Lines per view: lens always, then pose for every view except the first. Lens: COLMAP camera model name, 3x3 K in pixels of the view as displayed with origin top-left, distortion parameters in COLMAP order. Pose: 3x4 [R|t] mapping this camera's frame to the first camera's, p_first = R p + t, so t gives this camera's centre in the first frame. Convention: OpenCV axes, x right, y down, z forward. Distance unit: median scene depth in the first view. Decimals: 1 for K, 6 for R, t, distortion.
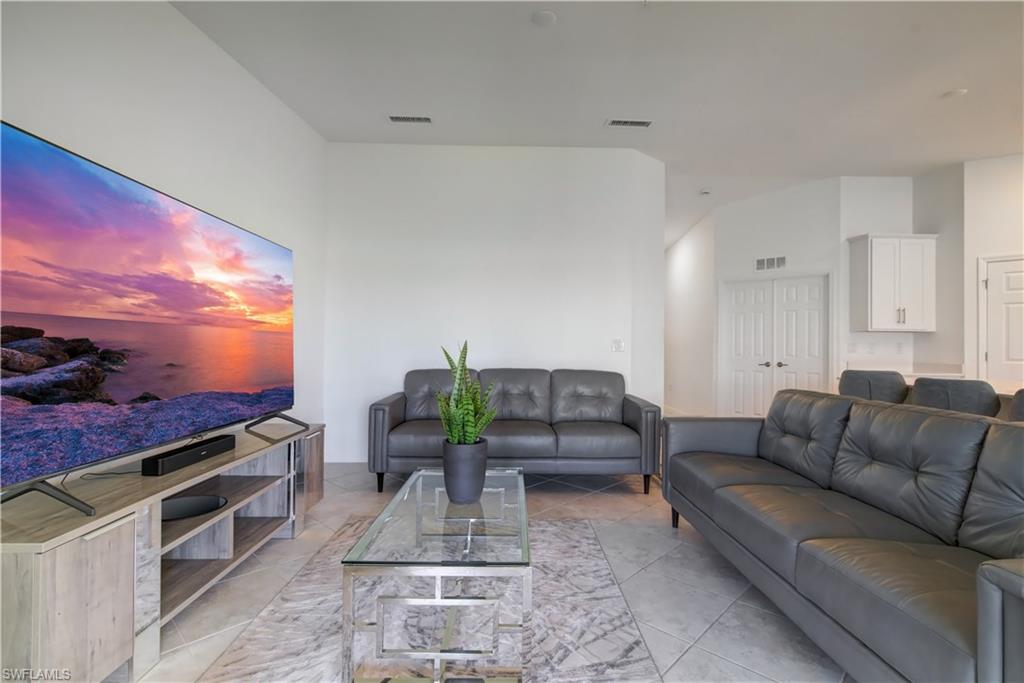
lens RADIAL K [[472.5, 0, 512.0], [0, 472.5, 341.5], [0, 0, 1]] dist [0.000866, -0.000190]
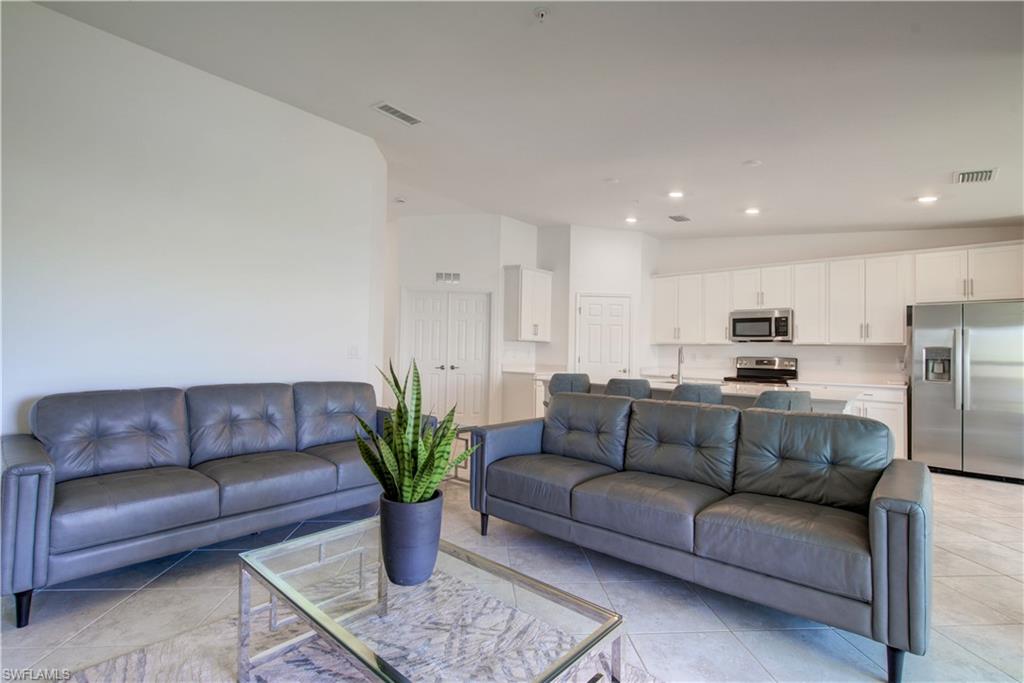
lens RADIAL K [[472.5, 0, 512.0], [0, 472.5, 341.5], [0, 0, 1]] dist [0.000866, -0.000190]
pose [[0.671366, 0.018390, 0.740897, -0.265001], [-0.020218, 0.999775, -0.006496, -0.013170], [-0.740850, -0.010618, 0.671587, 0.191307]]
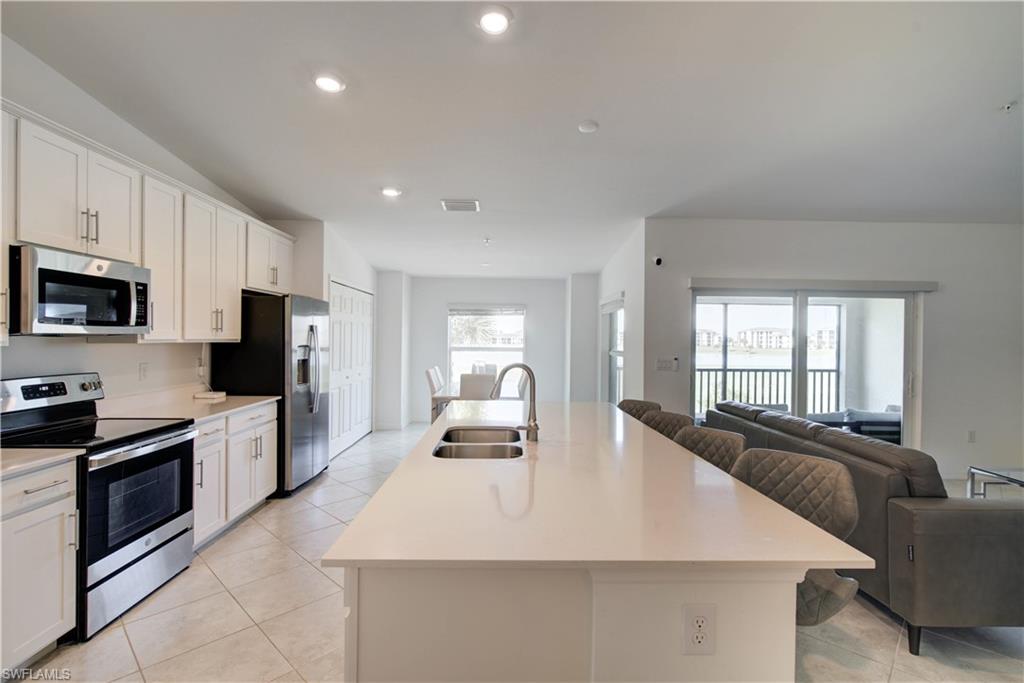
lens RADIAL K [[474.3, 0, 512.0], [0, 474.3, 341.5], [0, 0, 1]] dist [-0.001724, -0.000428]
pose [[-0.999893, -0.013145, -0.006440, 0.556261], [-0.013120, 0.999906, -0.004022, -0.031177], [0.006492, -0.003937, -0.999971, 0.936074]]
